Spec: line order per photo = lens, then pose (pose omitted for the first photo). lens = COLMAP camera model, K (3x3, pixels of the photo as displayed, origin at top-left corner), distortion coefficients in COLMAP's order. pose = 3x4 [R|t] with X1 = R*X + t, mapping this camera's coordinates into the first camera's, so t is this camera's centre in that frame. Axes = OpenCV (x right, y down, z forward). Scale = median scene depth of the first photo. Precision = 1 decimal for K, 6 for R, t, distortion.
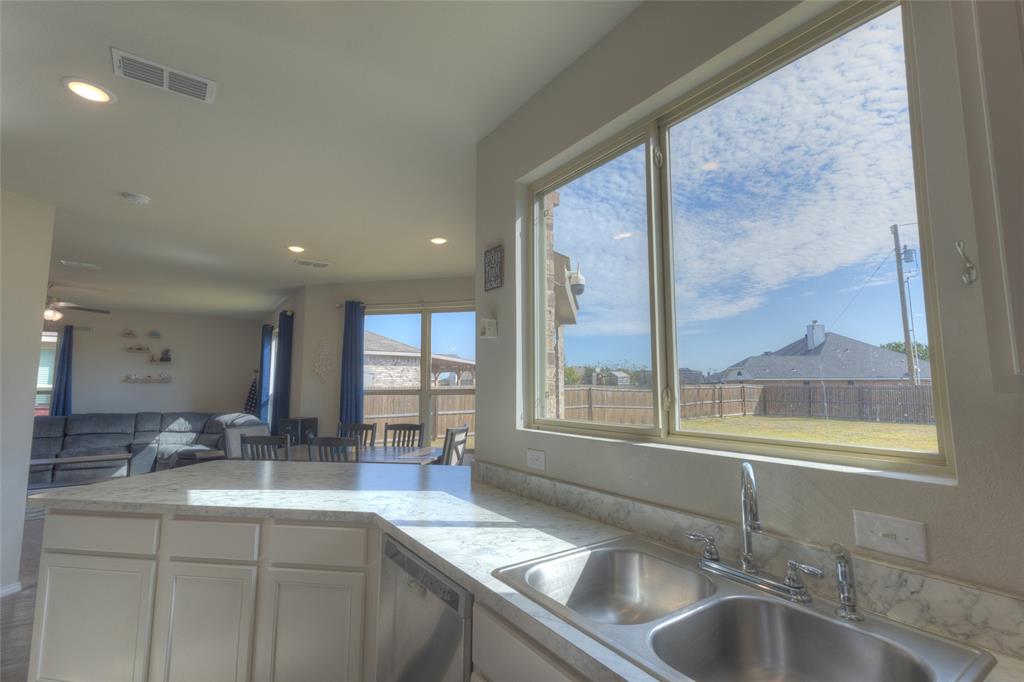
lens RADIAL K [[462.4, 0, 512.0], [0, 462.4, 341.0], [0, 0, 1]] dist [0.000160, 0.000020]
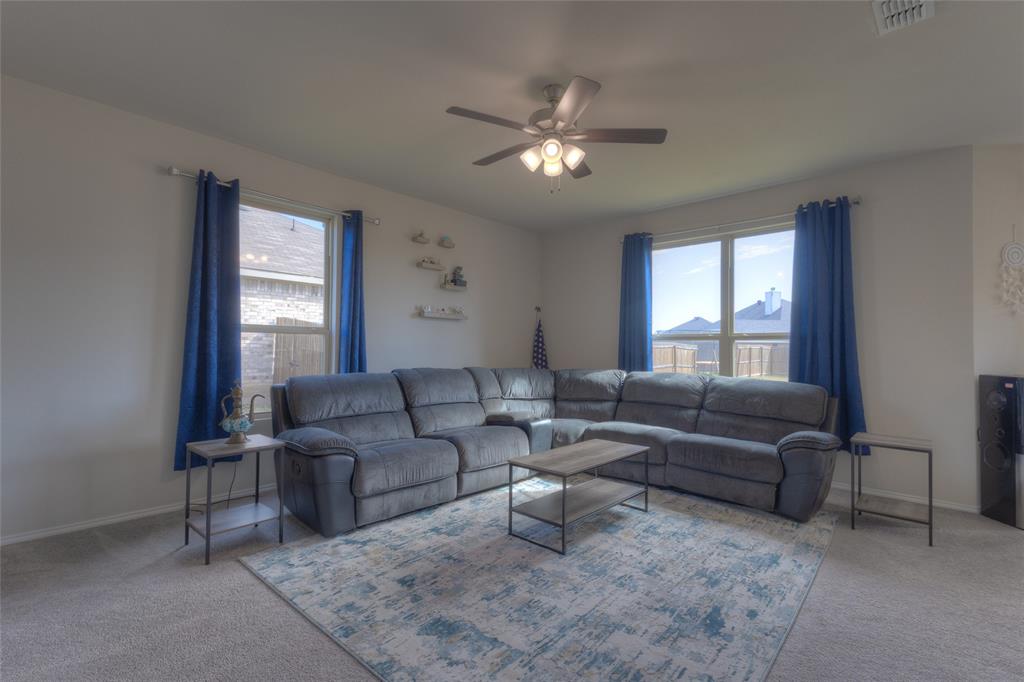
lens RADIAL K [[462.4, 0, 512.0], [0, 462.4, 341.0], [0, 0, 1]] dist [0.000160, 0.000020]
pose [[0.978659, 0.013452, 0.205048, -0.838182], [-0.030230, 0.996423, 0.078914, 0.069214], [-0.203253, -0.083429, 0.975565, 0.399951]]
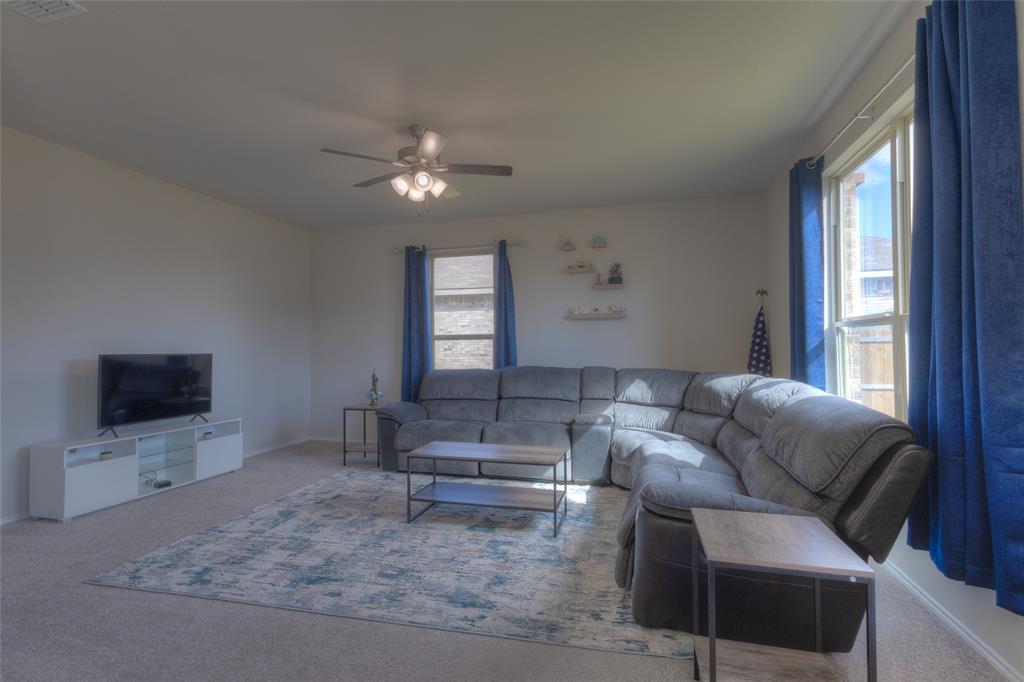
lens RADIAL K [[482.1, 0, 528.4], [0, 482.1, 336.1], [0, 0, 1]] dist [-0.000919, 0.000012]
pose [[0.659431, -0.022691, -0.751423, -0.371319], [0.078500, 0.996158, 0.038808, 0.081864], [0.747655, -0.084578, 0.658679, 0.518927]]
